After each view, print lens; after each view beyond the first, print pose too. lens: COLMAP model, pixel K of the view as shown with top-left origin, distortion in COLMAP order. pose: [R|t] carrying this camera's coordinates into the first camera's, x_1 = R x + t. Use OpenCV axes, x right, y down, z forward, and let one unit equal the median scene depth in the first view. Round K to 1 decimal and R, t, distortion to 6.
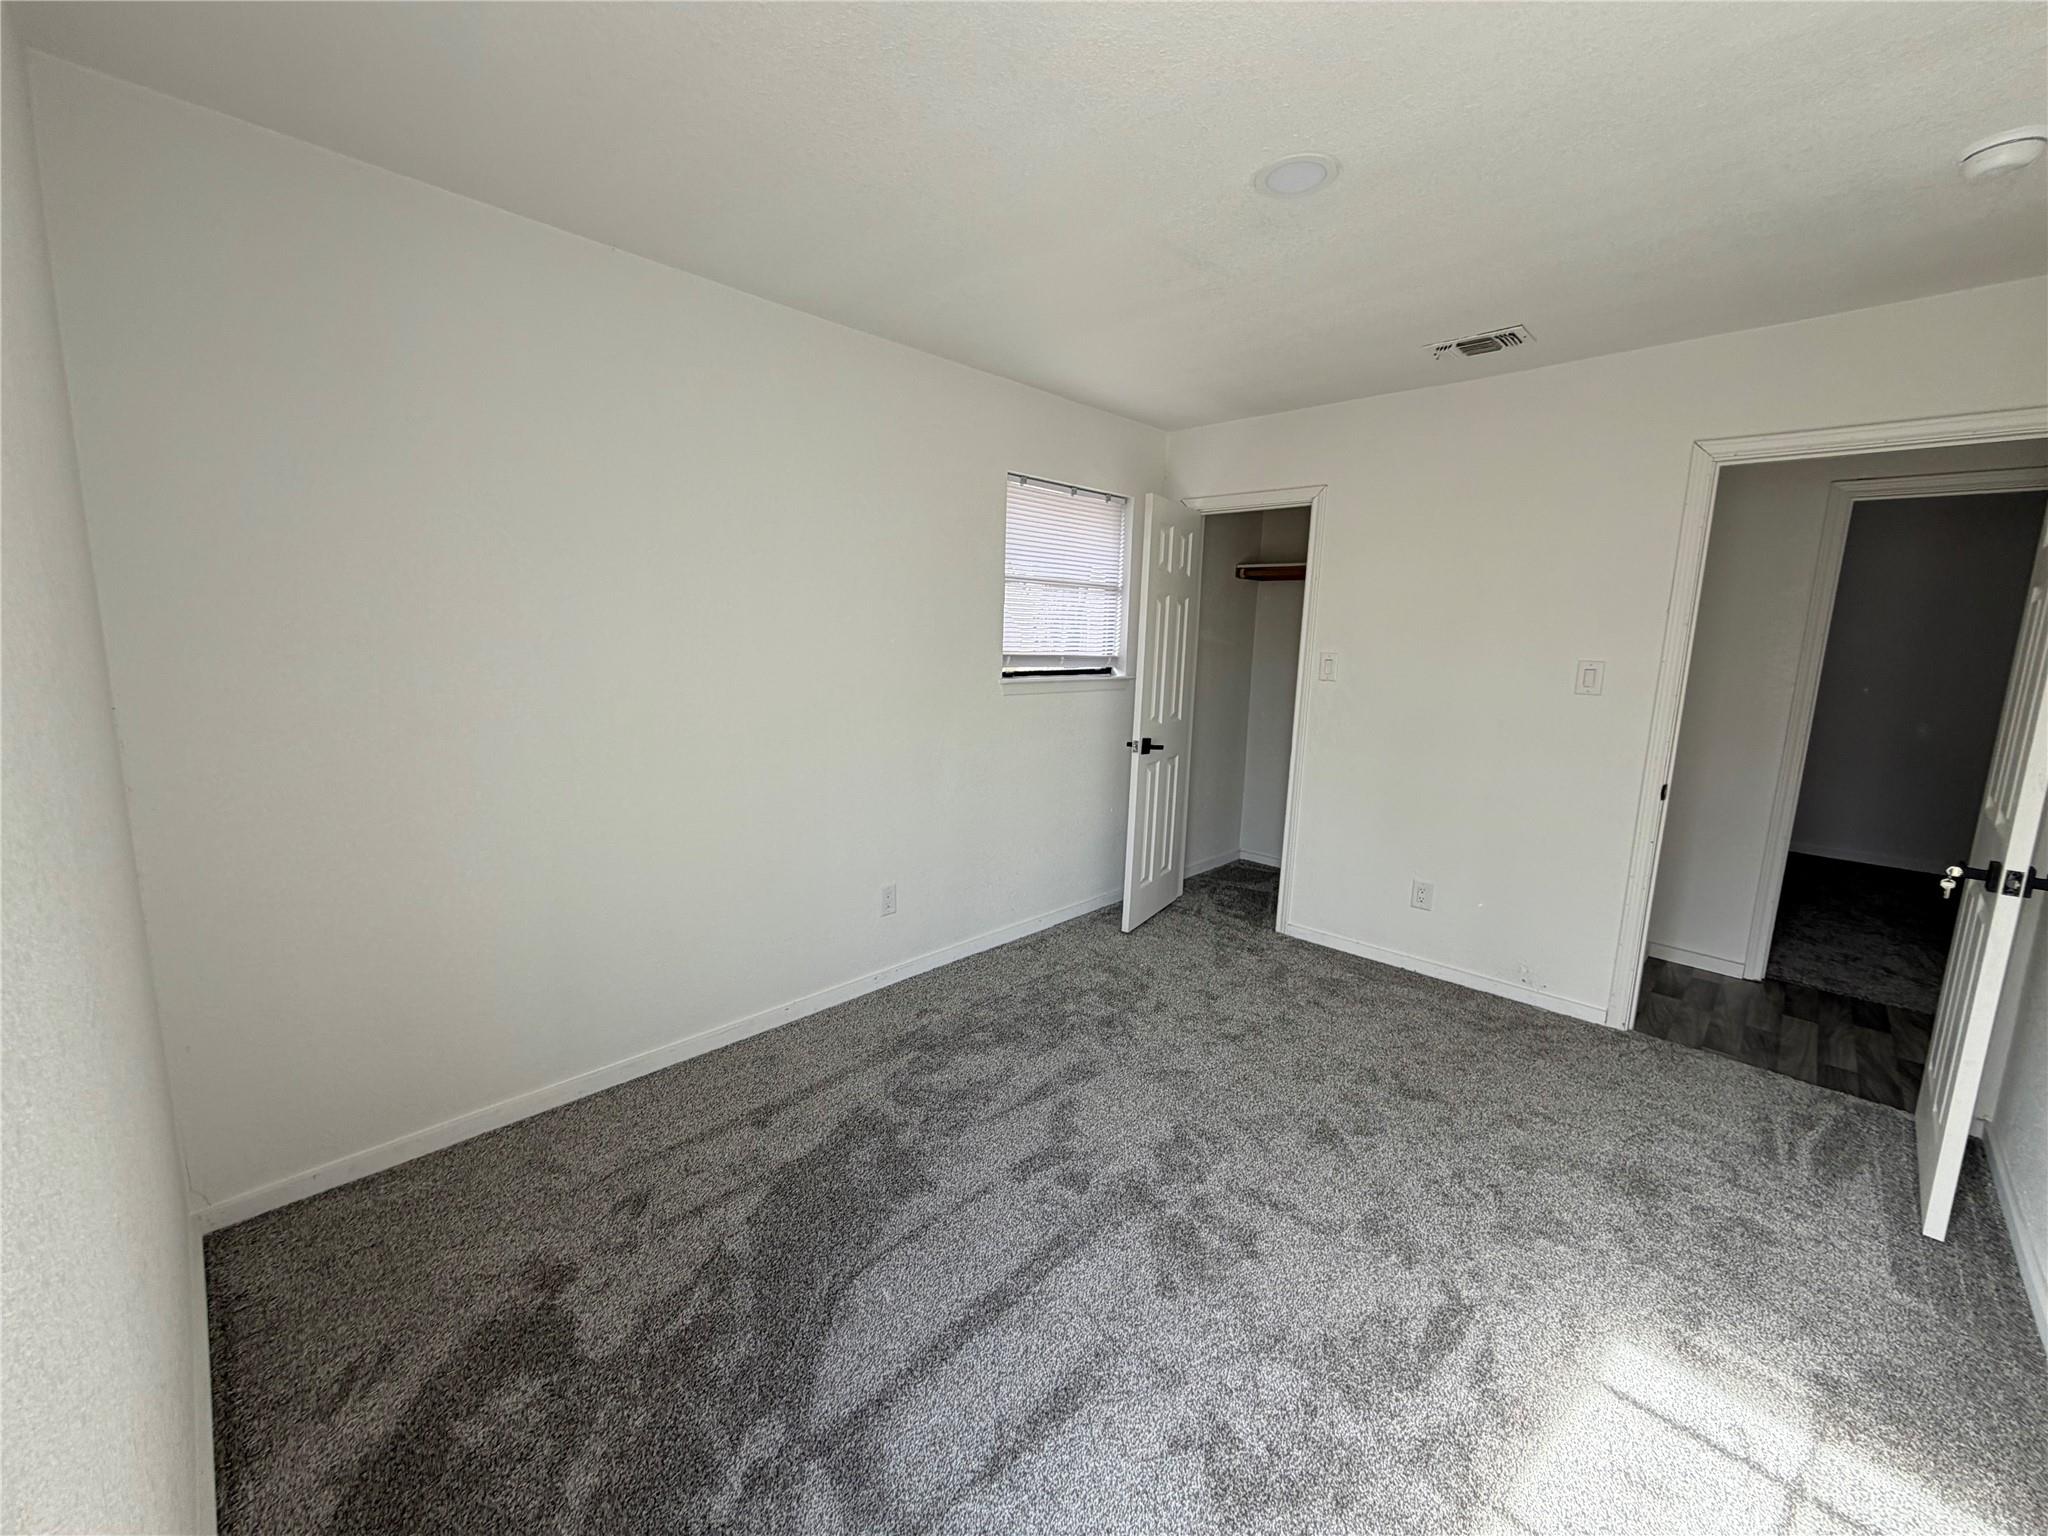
lens RADIAL K [[815.5, 0, 1009.9], [0, 815.5, 757.0], [0, 0, 1]] dist [-0.000922, 0.000370]
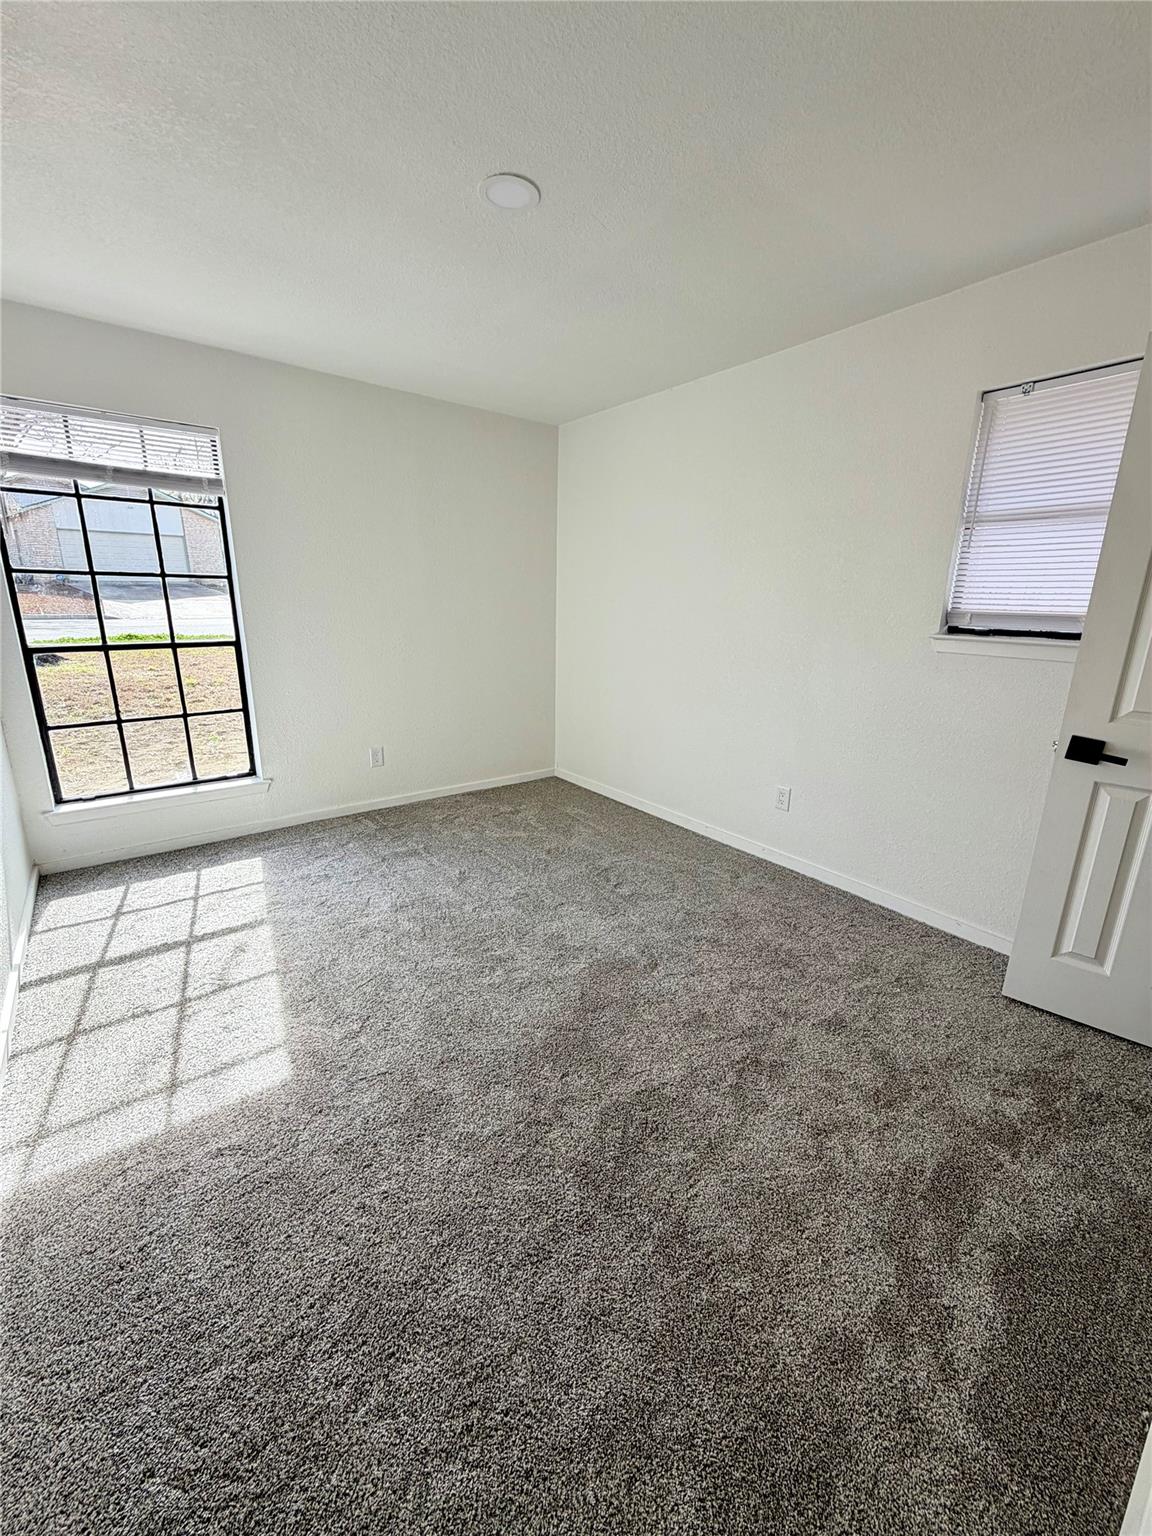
lens RADIAL K [[611.6, 0, 583.1], [0, 611.6, 755.0], [0, 0, 1]] dist [-0.000922, 0.000370]
pose [[-0.124829, 0.218420, -0.967838, 0.729880], [-0.165083, 0.957299, 0.237333, -0.063007], [0.978348, 0.189400, -0.083442, 0.683114]]
